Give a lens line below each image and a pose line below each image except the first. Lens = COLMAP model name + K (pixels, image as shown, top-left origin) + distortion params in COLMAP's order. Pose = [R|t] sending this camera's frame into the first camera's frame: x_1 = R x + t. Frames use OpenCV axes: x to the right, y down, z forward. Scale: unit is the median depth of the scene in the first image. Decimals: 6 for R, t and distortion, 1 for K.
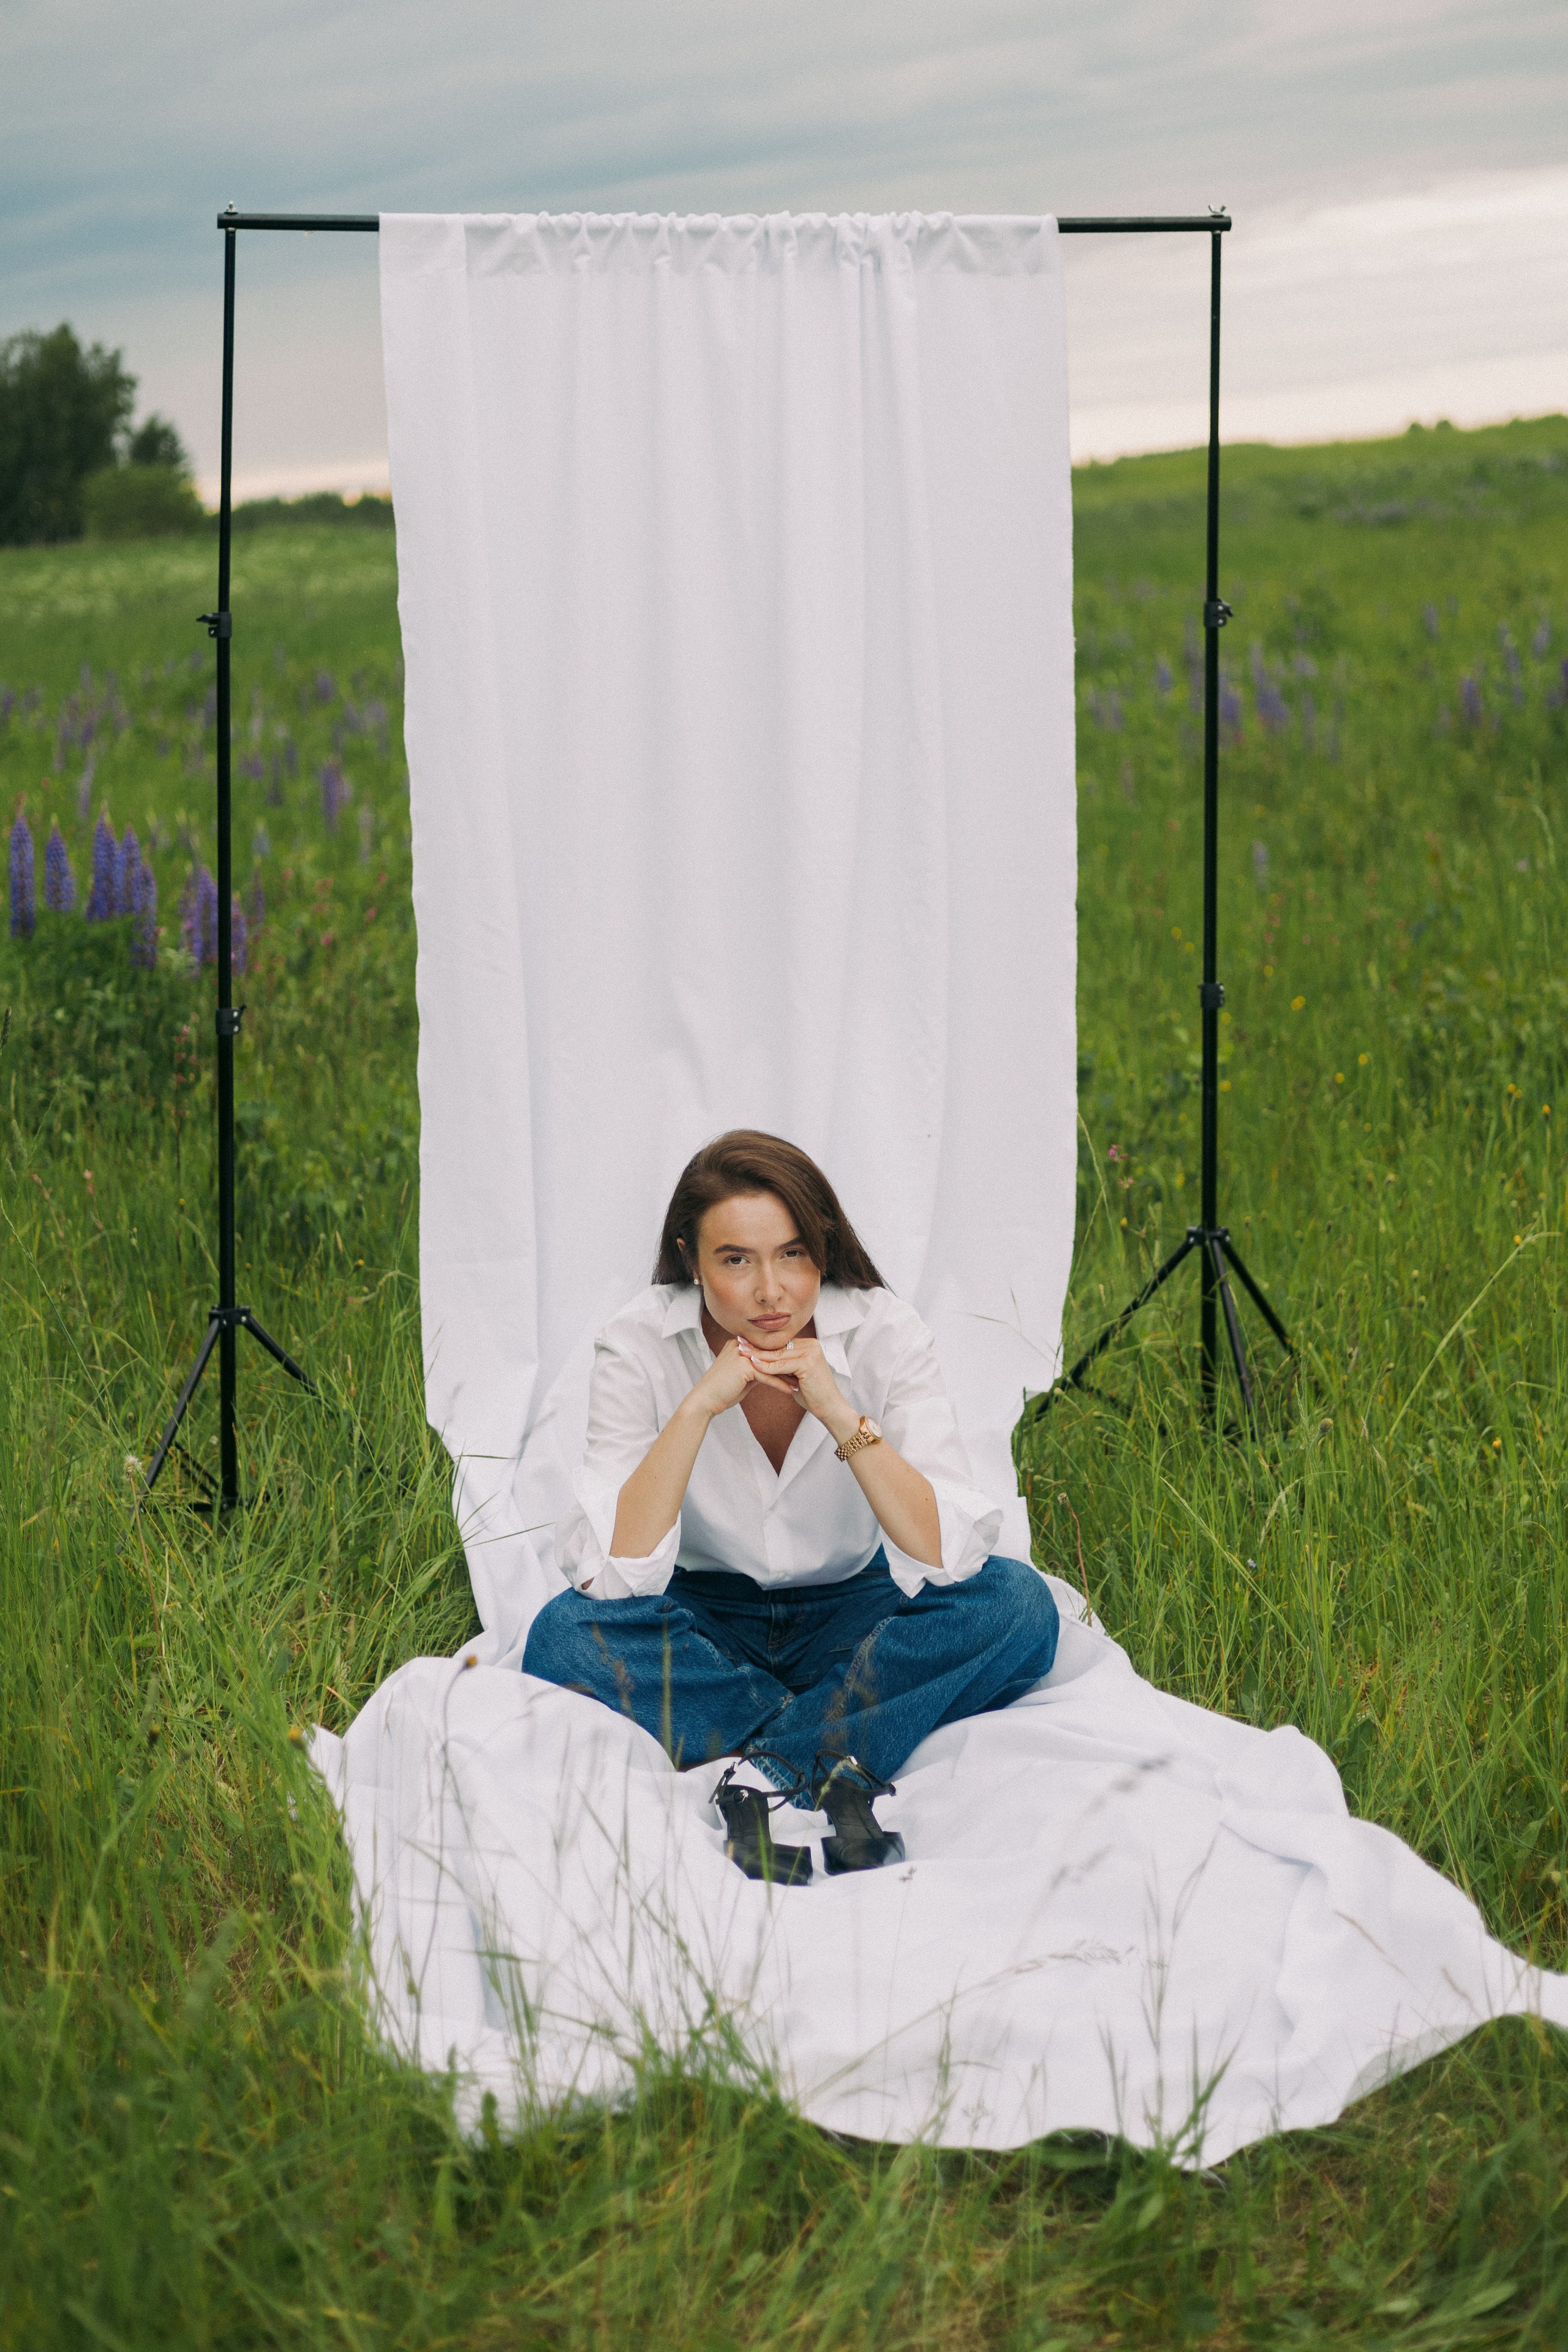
lens RADIAL K [[3365.6, 0, 446.7], [0, 3365.6, 688.6], [0, 0, 1]] dist [0.021547, 0.000000]
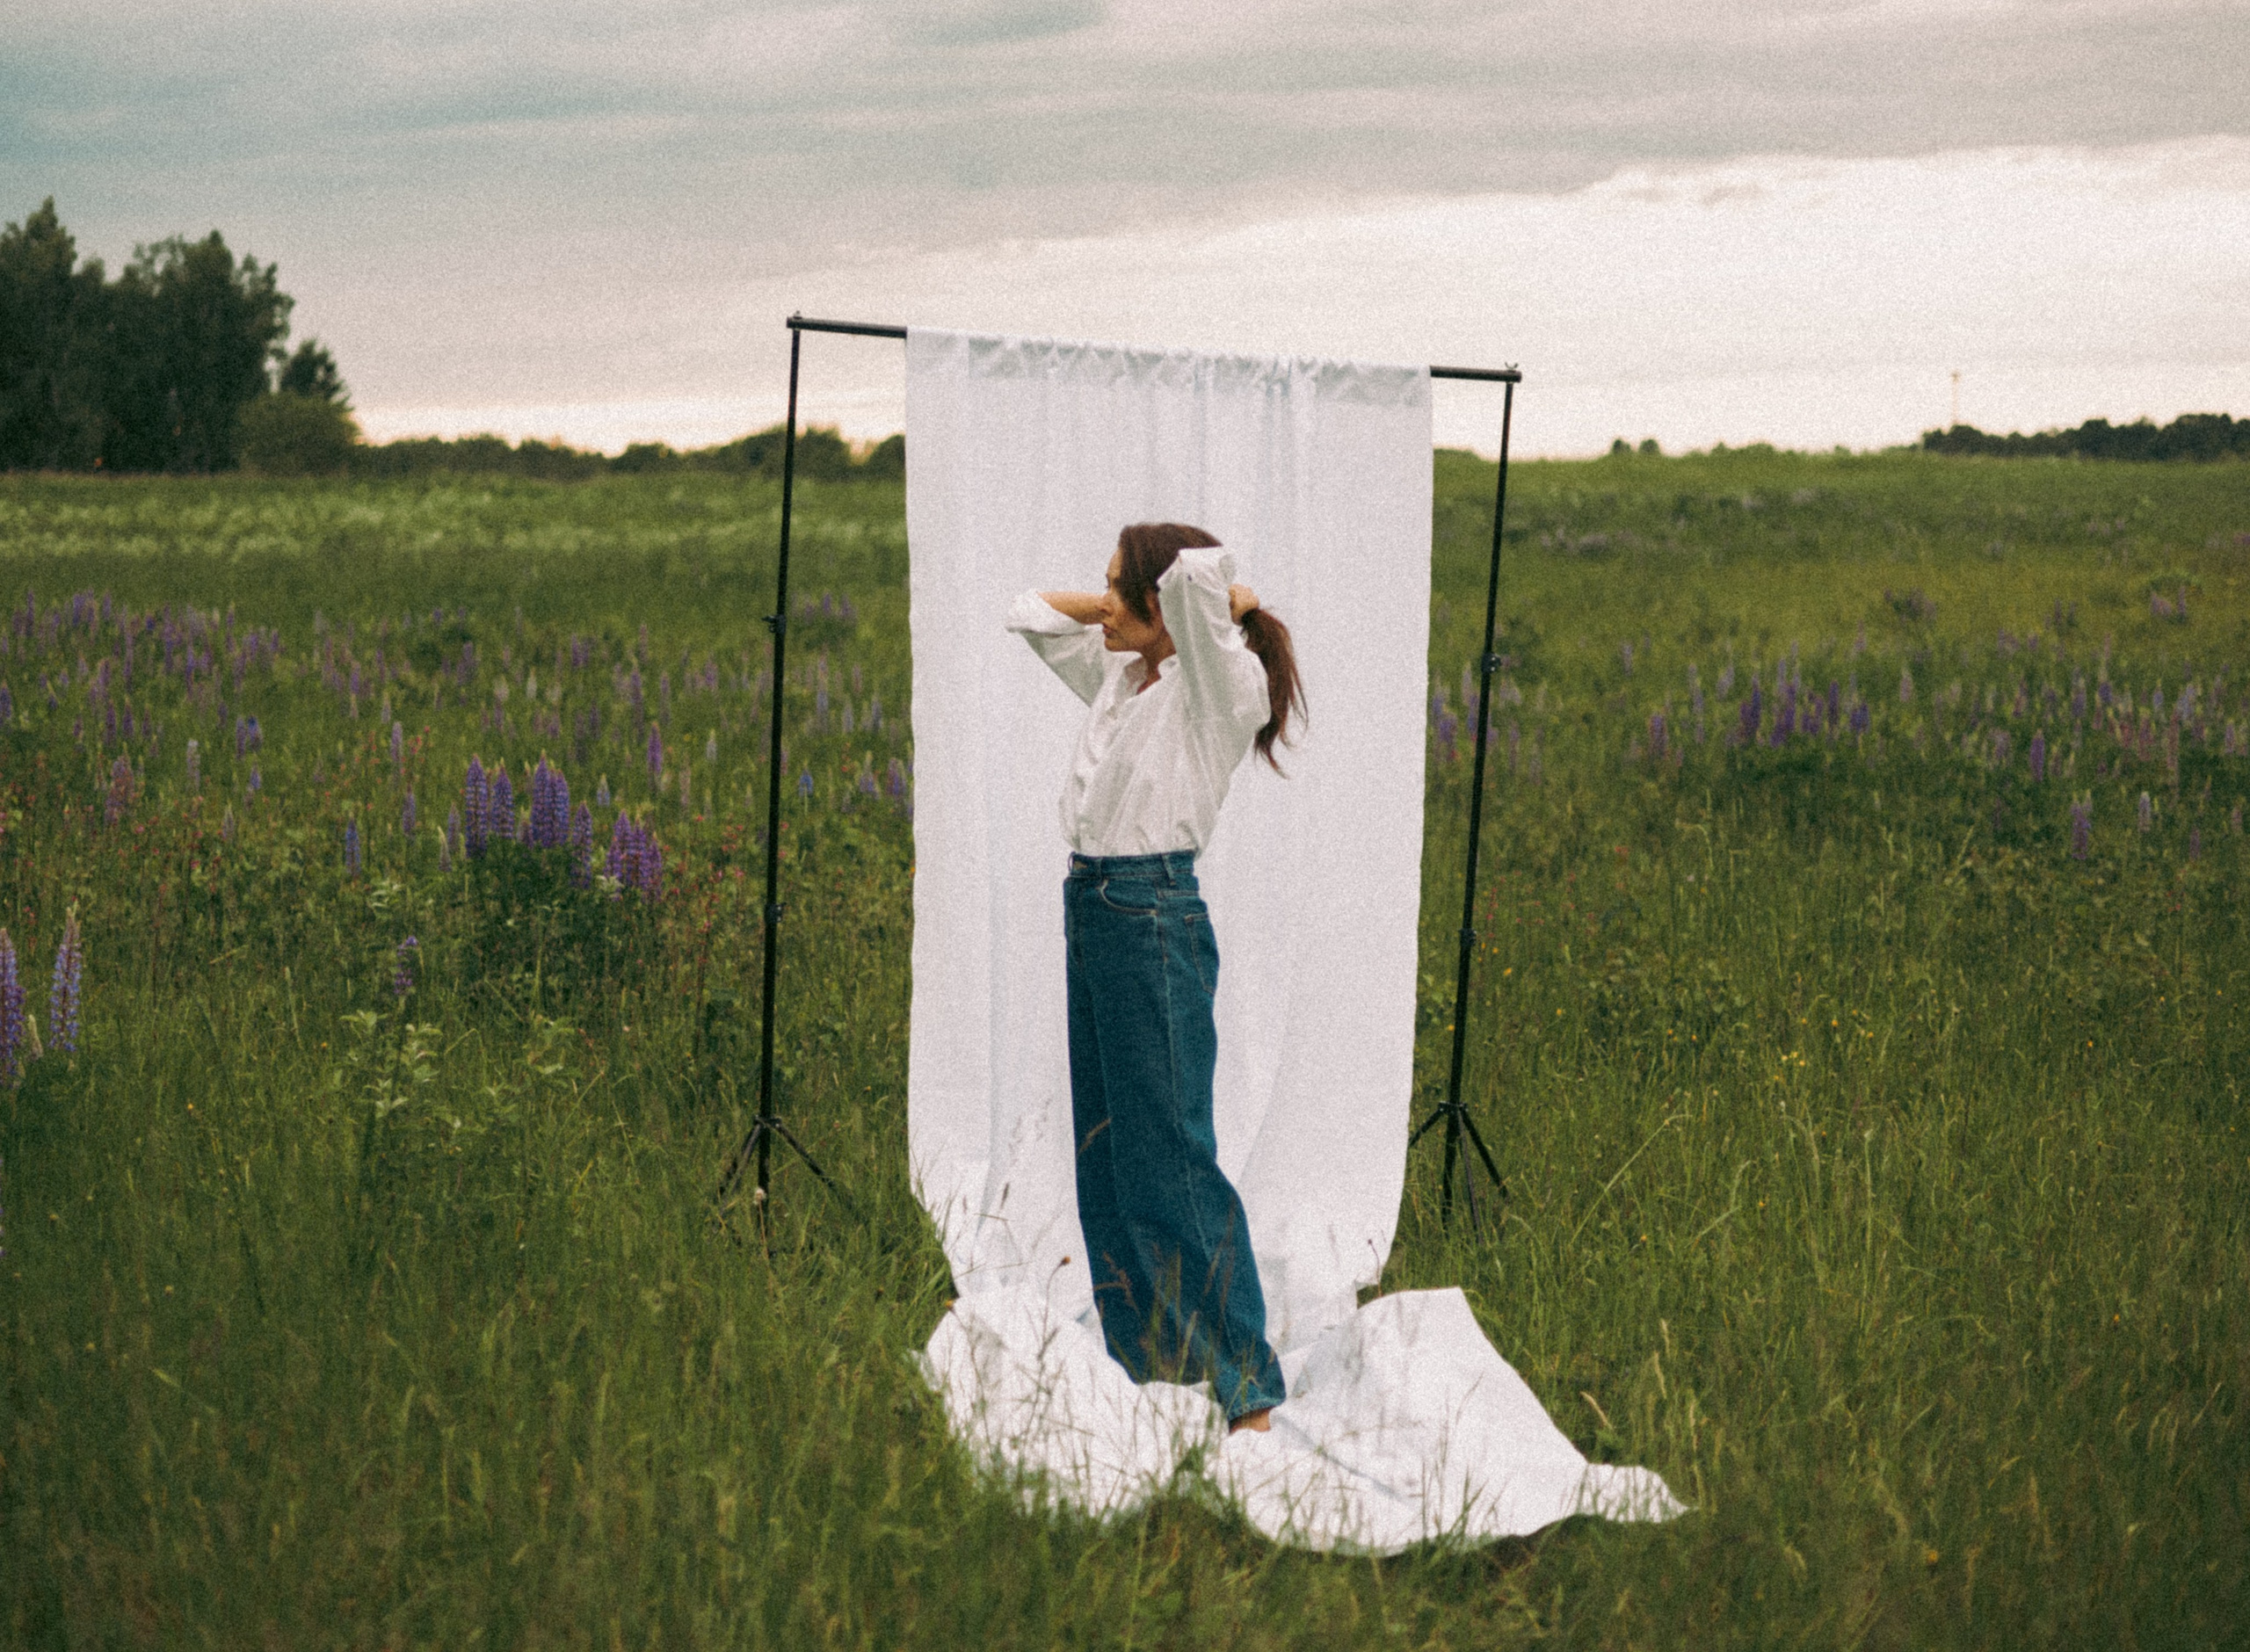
lens RADIAL K [[3575.2, 0, 1059.6], [0, 3575.2, 804.9], [0, 0, 1]] dist [0.002285, 0.000000]
pose [[0.989567, 0.060535, 0.130741, -0.099653], [-0.065481, 0.997279, 0.033868, -0.000202], [-0.128335, -0.042076, 0.990838, -0.321370]]
